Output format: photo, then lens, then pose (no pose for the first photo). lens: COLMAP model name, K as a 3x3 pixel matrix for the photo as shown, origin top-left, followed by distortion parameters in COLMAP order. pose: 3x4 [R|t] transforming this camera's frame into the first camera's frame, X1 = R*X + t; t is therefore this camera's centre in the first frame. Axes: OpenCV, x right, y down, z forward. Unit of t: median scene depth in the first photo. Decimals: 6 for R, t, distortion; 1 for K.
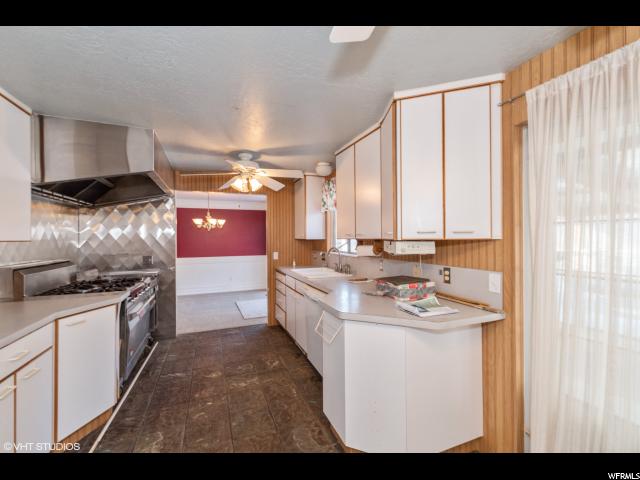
lens RADIAL K [[270.6, 0, 318.9], [0, 270.6, 239.6], [0, 0, 1]] dist [-0.001071, 0.000613]
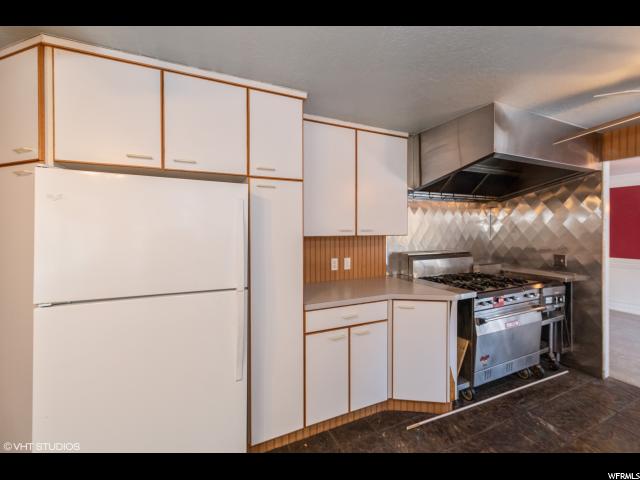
lens RADIAL K [[270.6, 0, 319.9], [0, 270.6, 230.6], [0, 0, 1]] dist [-0.001071, 0.000613]
pose [[0.052690, 0.012811, -0.998529, 0.127514], [-0.003958, 0.999913, 0.012620, -0.018269], [0.998603, 0.003287, 0.052736, 0.308248]]
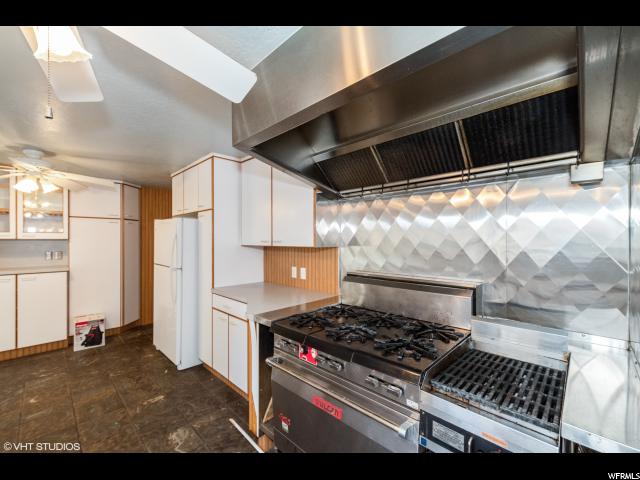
lens RADIAL K [[270.6, 0, 323.4], [0, 270.6, 240.8], [0, 0, 1]] dist [-0.001071, 0.000613]
pose [[-0.913713, 0.012075, -0.406180, -0.393992], [0.010525, 0.999926, 0.006049, -0.015240], [0.406223, 0.001252, -0.913773, 1.228052]]
